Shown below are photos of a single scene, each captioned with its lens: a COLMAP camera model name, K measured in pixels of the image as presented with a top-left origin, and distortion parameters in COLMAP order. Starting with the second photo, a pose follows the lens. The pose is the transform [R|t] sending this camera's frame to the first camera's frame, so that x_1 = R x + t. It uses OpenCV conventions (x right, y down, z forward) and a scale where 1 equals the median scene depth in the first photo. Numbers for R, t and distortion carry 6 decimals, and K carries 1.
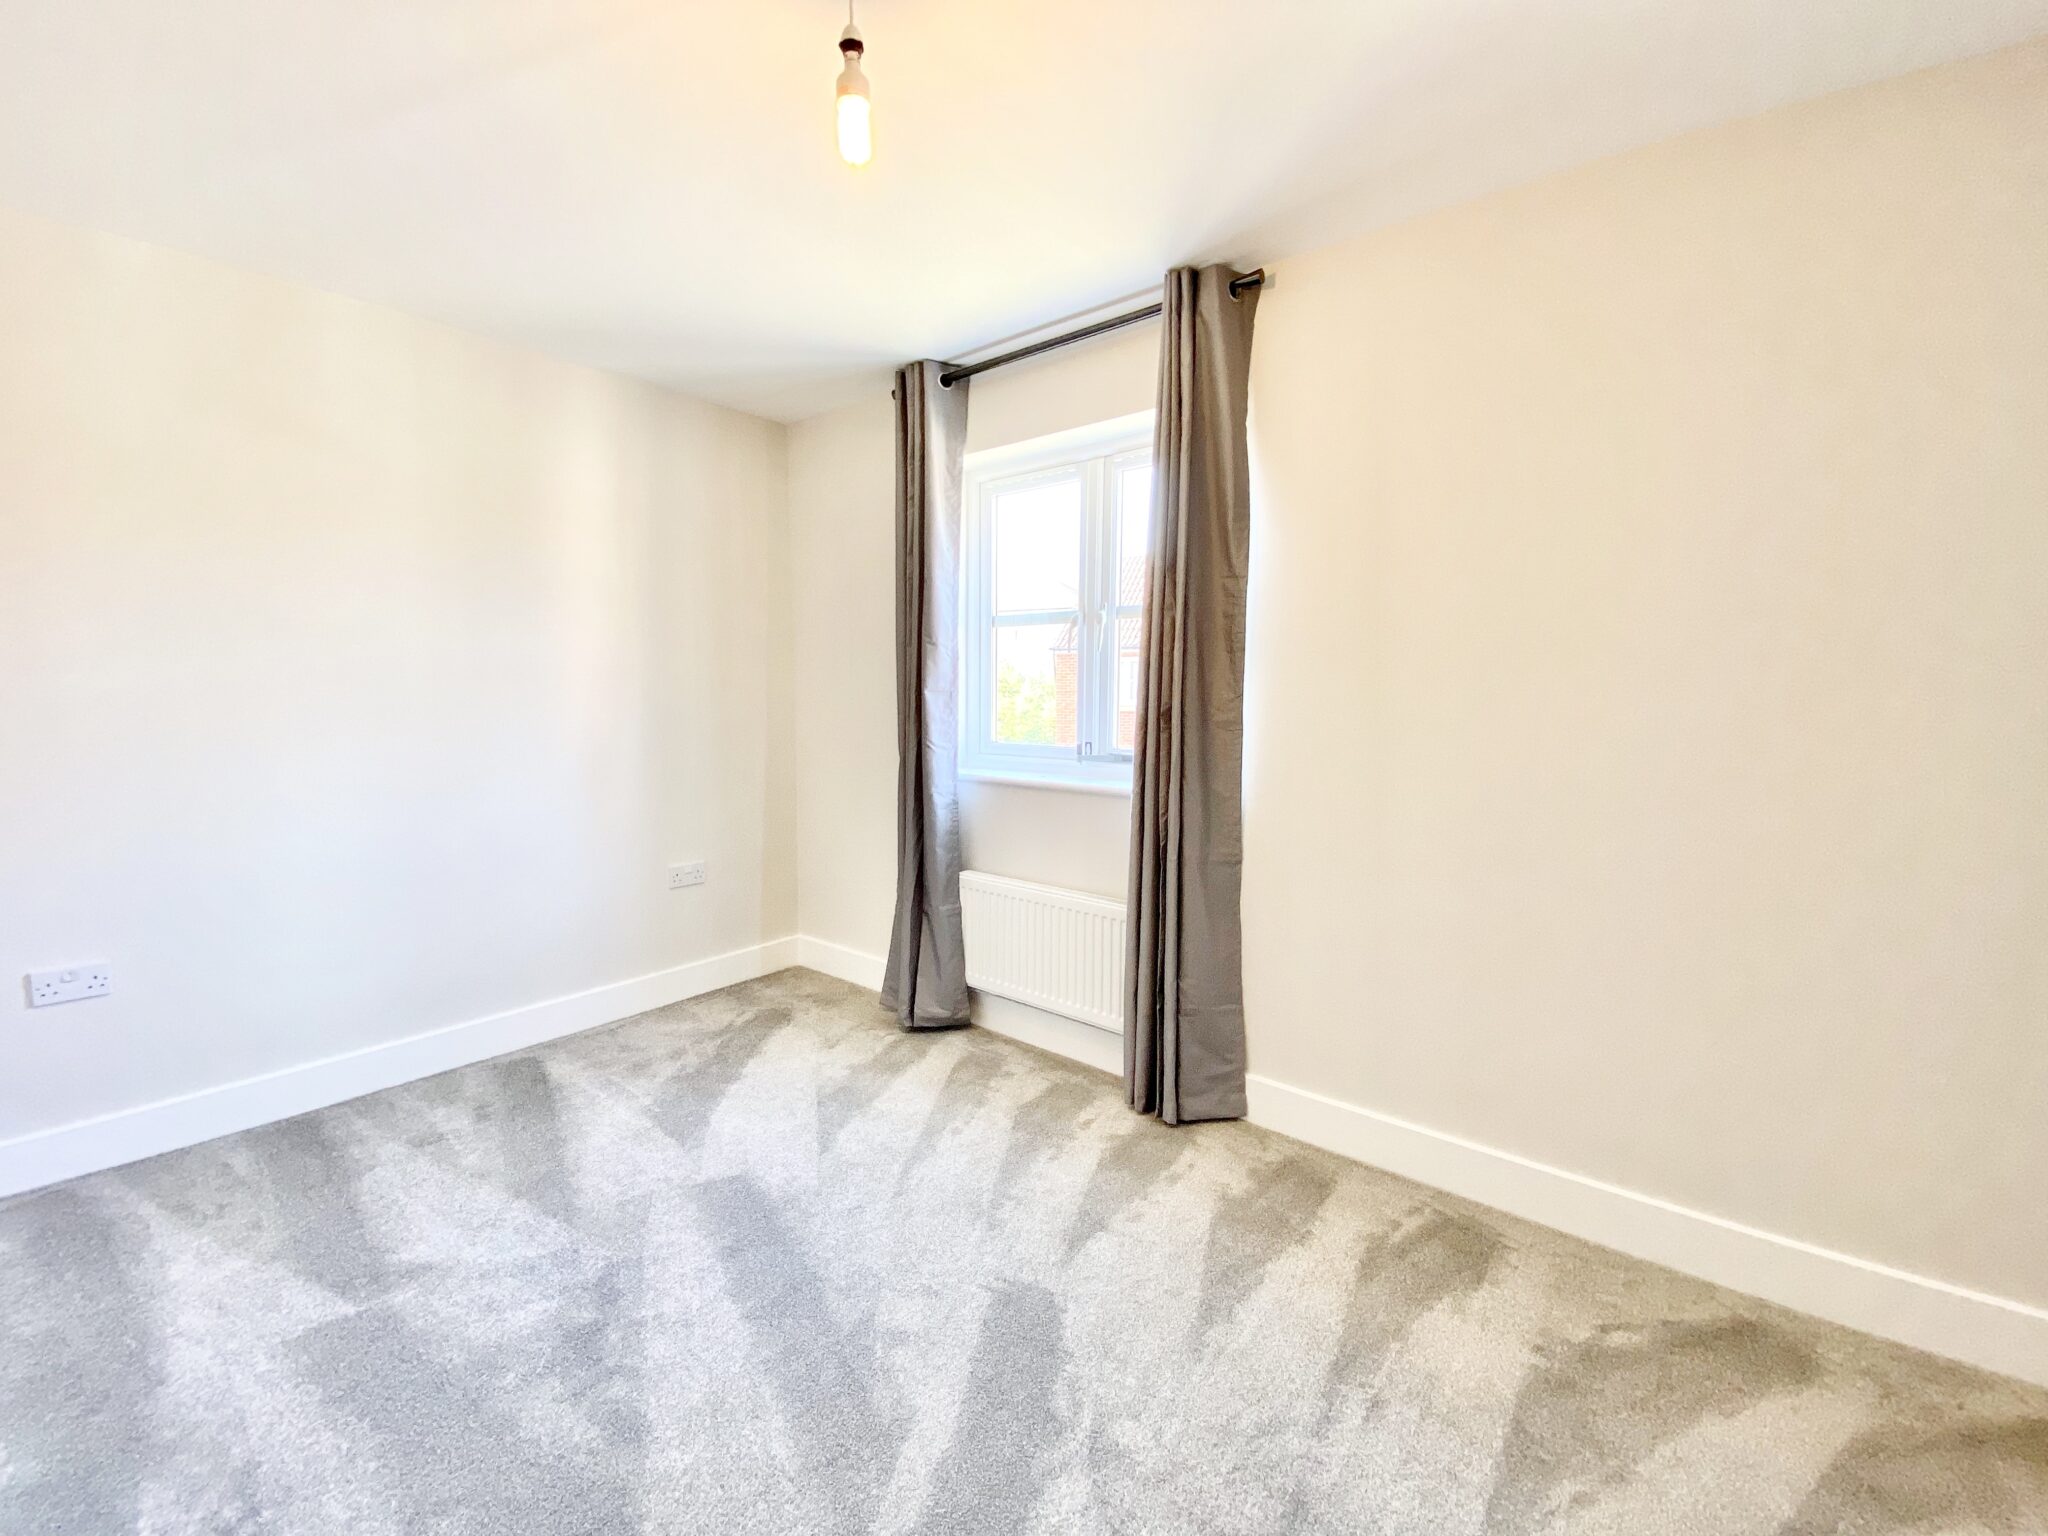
lens RADIAL K [[828.4, 0, 1024.0], [0, 828.4, 768.0], [0, 0, 1]] dist [0.022673, -0.022753]
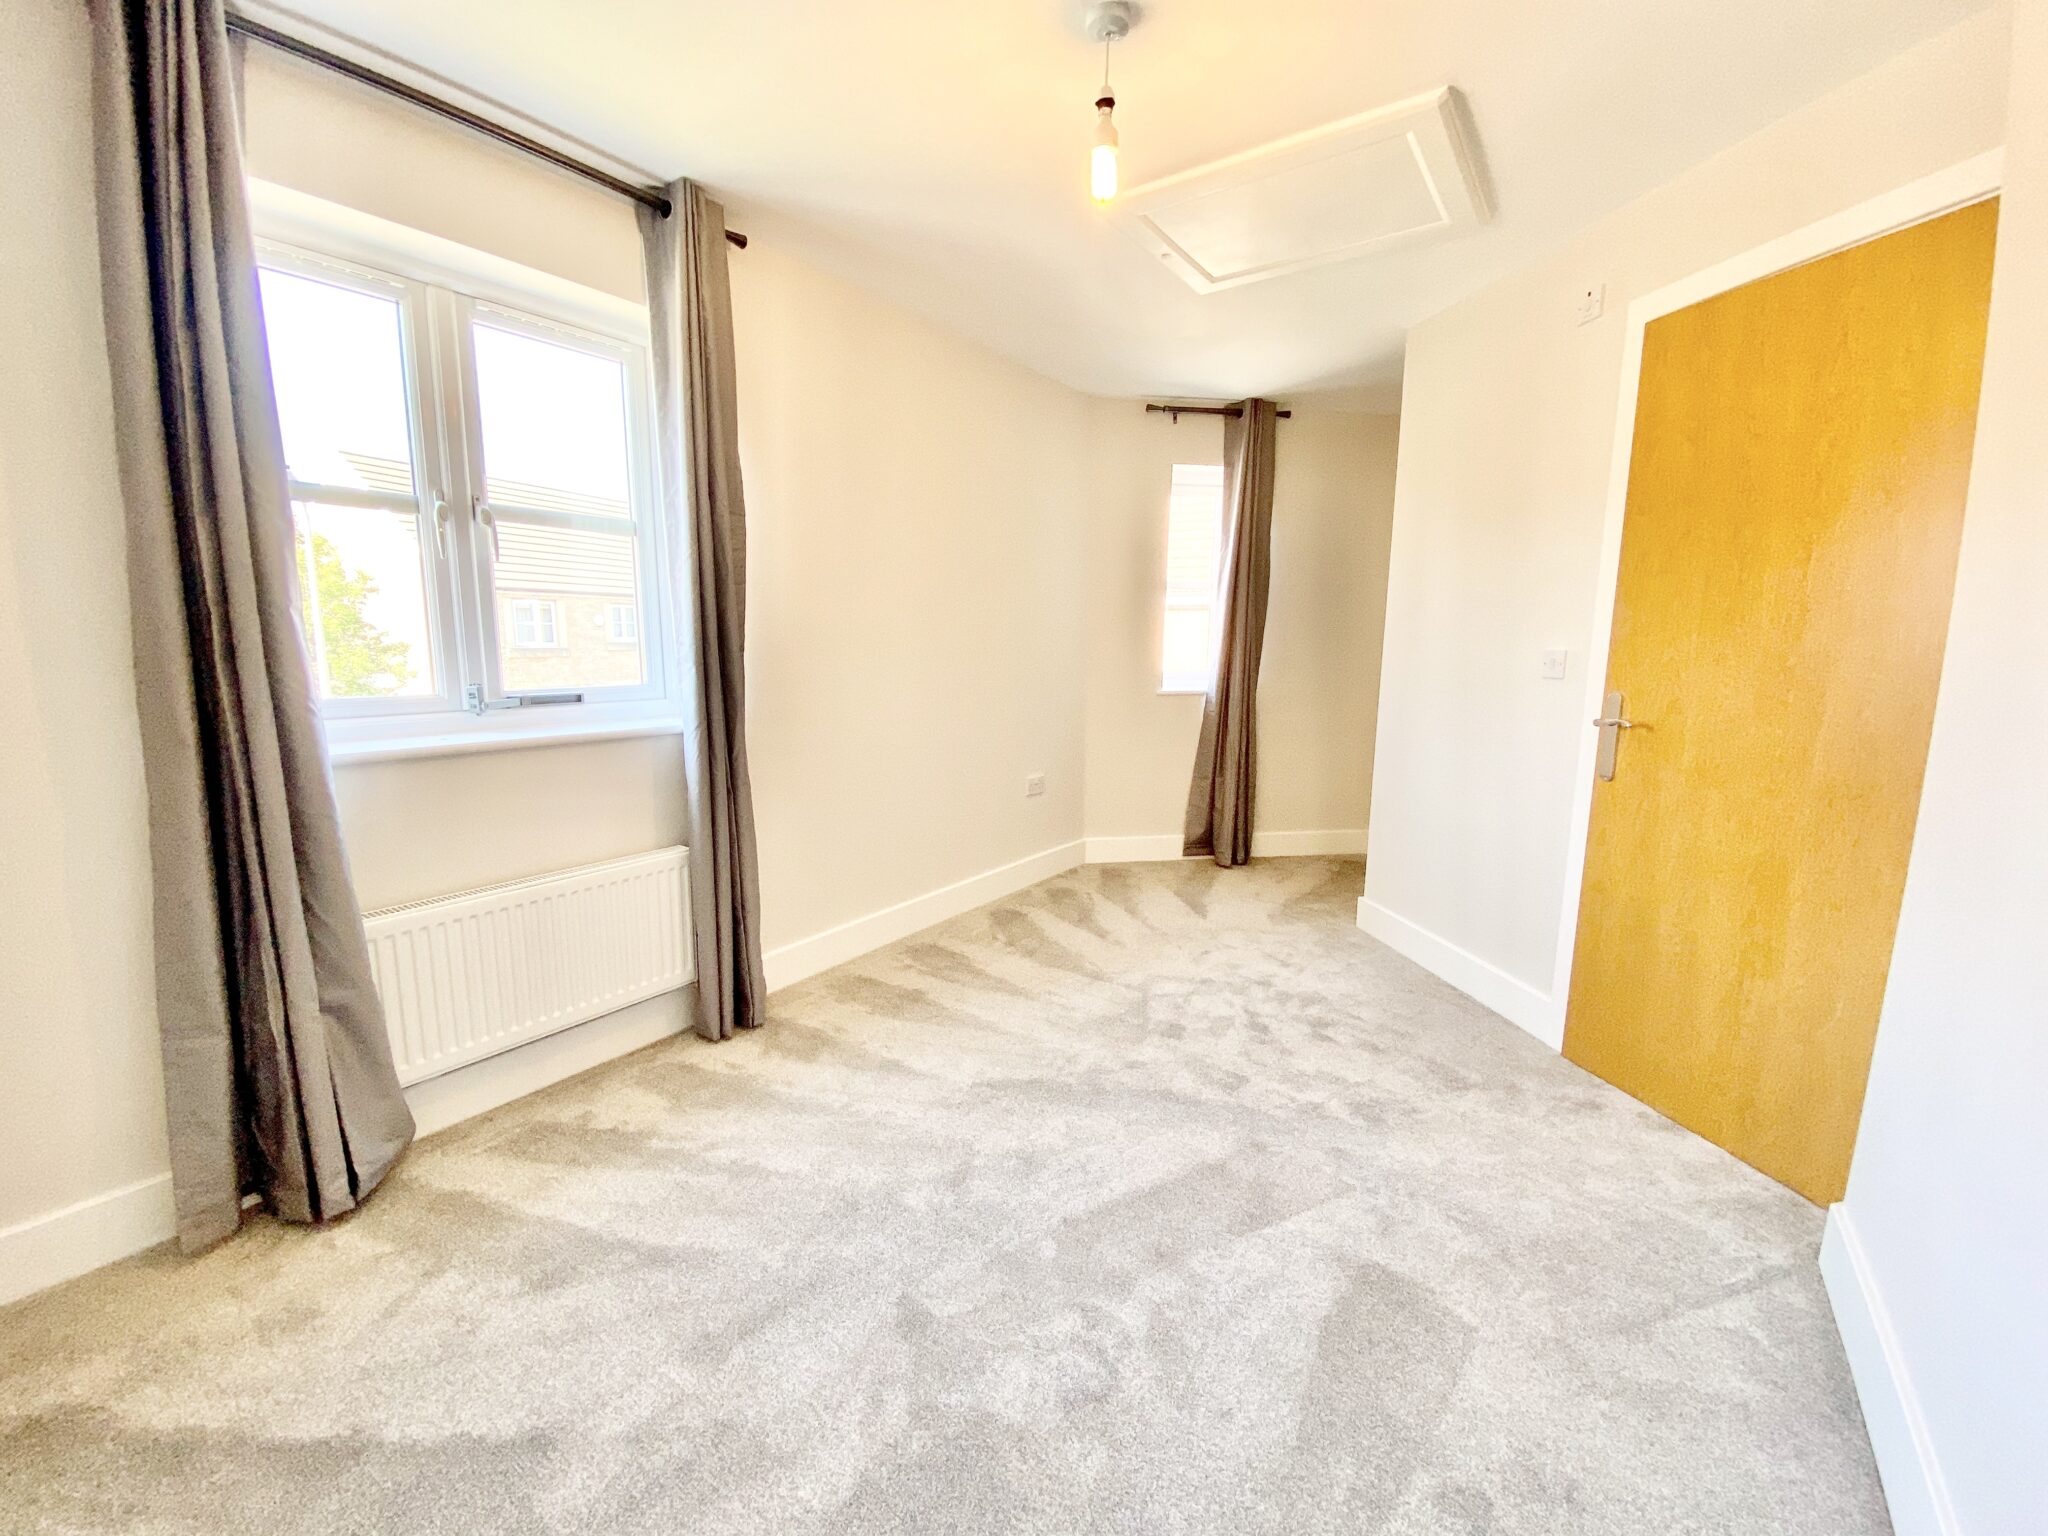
lens RADIAL K [[828.4, 0, 1024.0], [0, 828.4, 768.0], [0, 0, 1]] dist [0.022673, -0.022753]
pose [[-0.109558, -0.156576, 0.981571, -0.960168], [0.056963, 0.984903, 0.163465, -0.071728], [-0.992347, 0.073822, -0.098986, 0.792445]]
